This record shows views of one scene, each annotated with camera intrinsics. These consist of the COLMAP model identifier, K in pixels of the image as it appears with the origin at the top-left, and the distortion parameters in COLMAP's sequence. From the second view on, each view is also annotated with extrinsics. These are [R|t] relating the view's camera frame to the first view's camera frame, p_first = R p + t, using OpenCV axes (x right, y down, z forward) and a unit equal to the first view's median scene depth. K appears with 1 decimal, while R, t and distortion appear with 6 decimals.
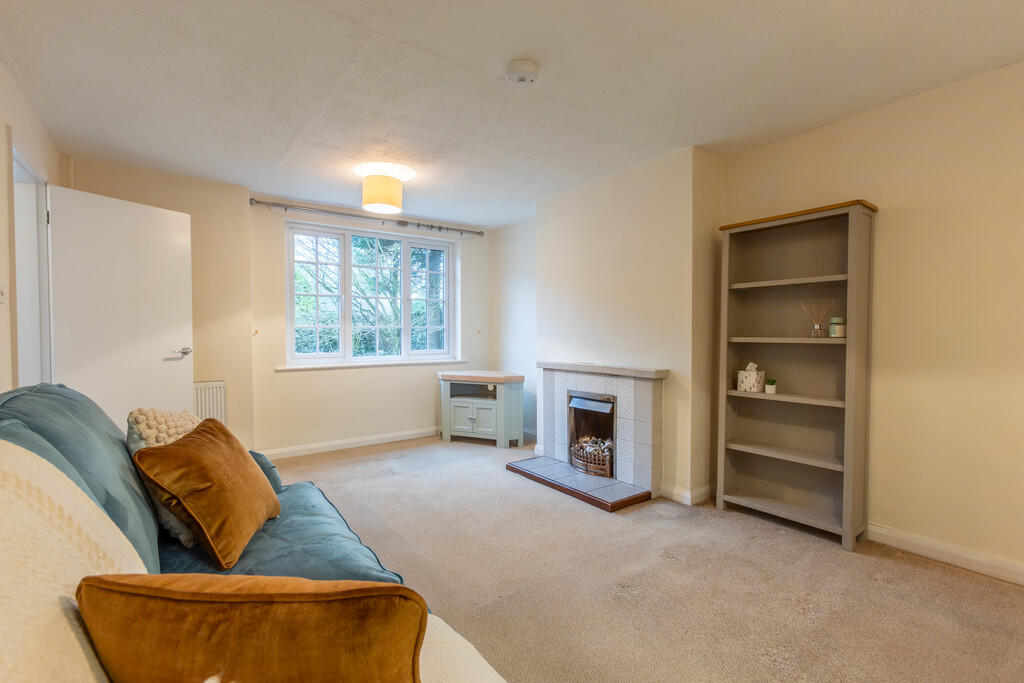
lens RADIAL K [[463.9, 0, 508.8], [0, 463.9, 340.5], [0, 0, 1]] dist [-0.019972, 0.025055]
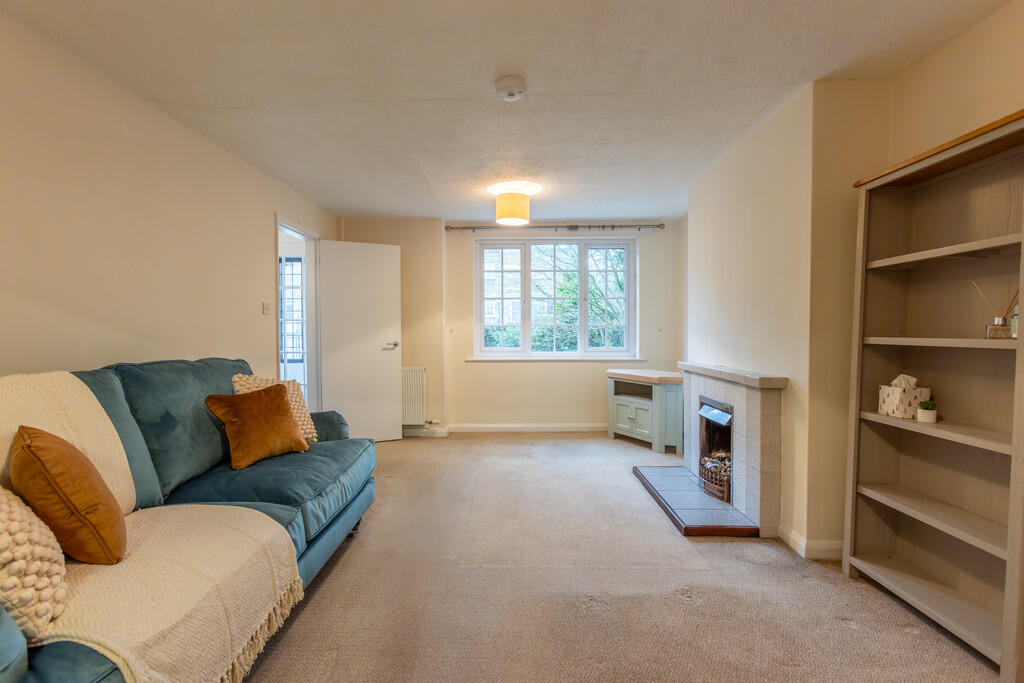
lens RADIAL K [[463.9, 0, 508.8], [0, 463.9, 340.5], [0, 0, 1]] dist [-0.019972, 0.025055]
pose [[0.792669, 0.013109, -0.609511, 0.416574], [-0.010008, 0.999914, 0.008490, -0.001990], [0.609570, -0.000629, 0.792732, 0.090280]]
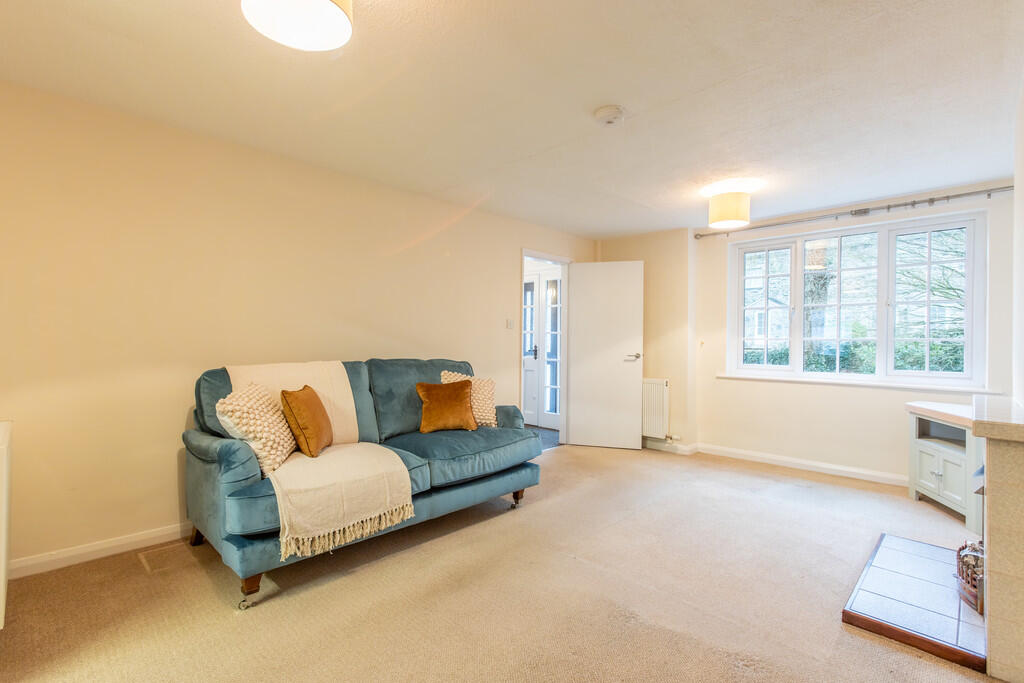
lens RADIAL K [[483.8, 0, 507.7], [0, 483.8, 341.2], [0, 0, 1]] dist [0.001208, 0.011163]
pose [[0.149398, 0.004199, -0.988768, 0.717107], [-0.030943, 0.999521, -0.000430, -0.008711], [0.988293, 0.030660, 0.149456, 0.359431]]
